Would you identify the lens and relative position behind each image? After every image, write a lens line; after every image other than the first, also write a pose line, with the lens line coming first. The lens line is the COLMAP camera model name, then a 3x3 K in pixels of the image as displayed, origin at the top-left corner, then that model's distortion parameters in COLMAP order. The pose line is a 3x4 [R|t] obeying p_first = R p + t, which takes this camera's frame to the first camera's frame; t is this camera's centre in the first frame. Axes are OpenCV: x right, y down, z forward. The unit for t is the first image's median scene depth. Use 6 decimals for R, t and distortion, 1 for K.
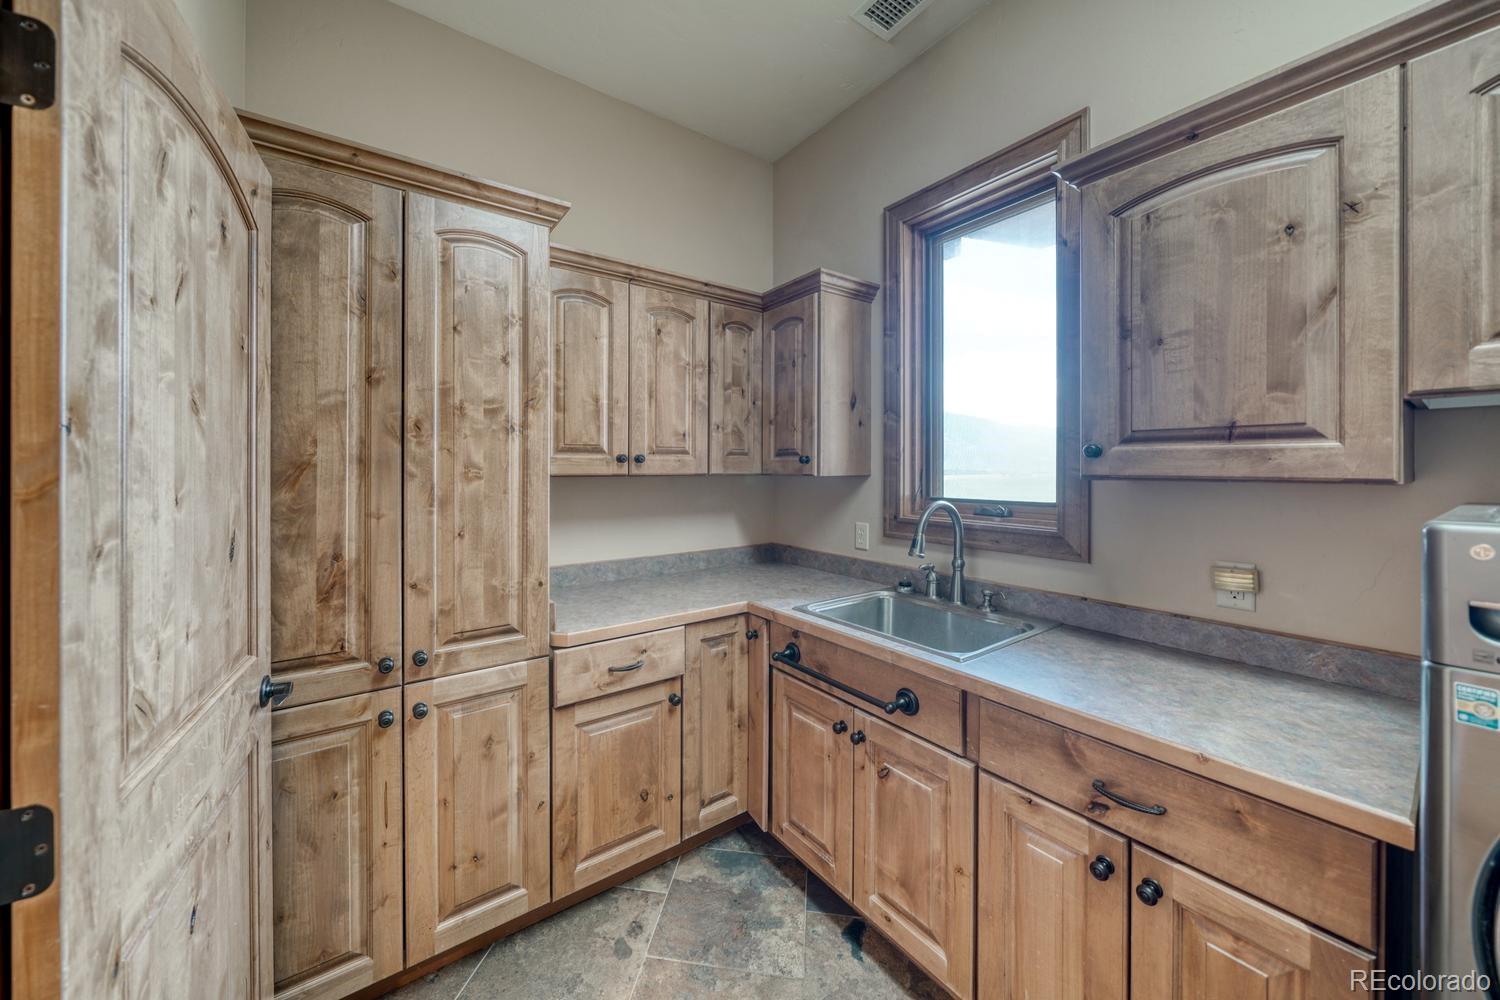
lens RADIAL K [[532.2, 0, 742.8], [0, 532.2, 472.9], [0, 0, 1]] dist [-0.002548, -0.000152]
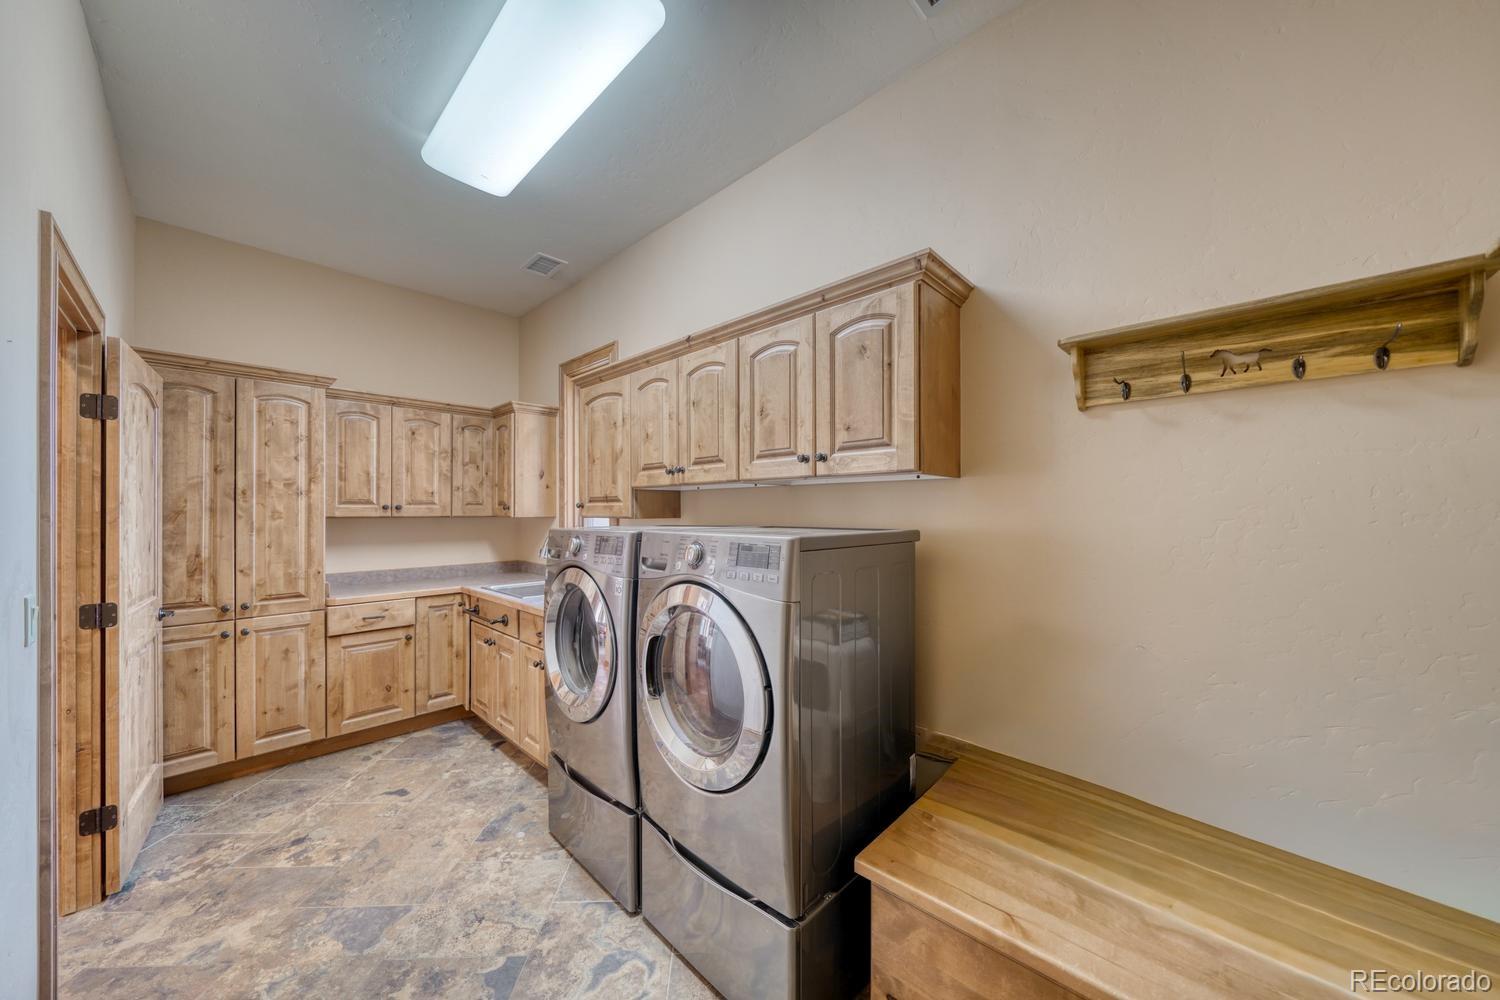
lens RADIAL K [[519.2, 0, 747.7], [0, 519.2, 514.2], [0, 0, 1]] dist [-0.000125, -0.000081]
pose [[0.983041, -0.001841, 0.183378, 0.844748], [0.002438, 0.999992, -0.003027, 0.005110], [-0.183371, 0.003422, 0.983038, -1.200005]]
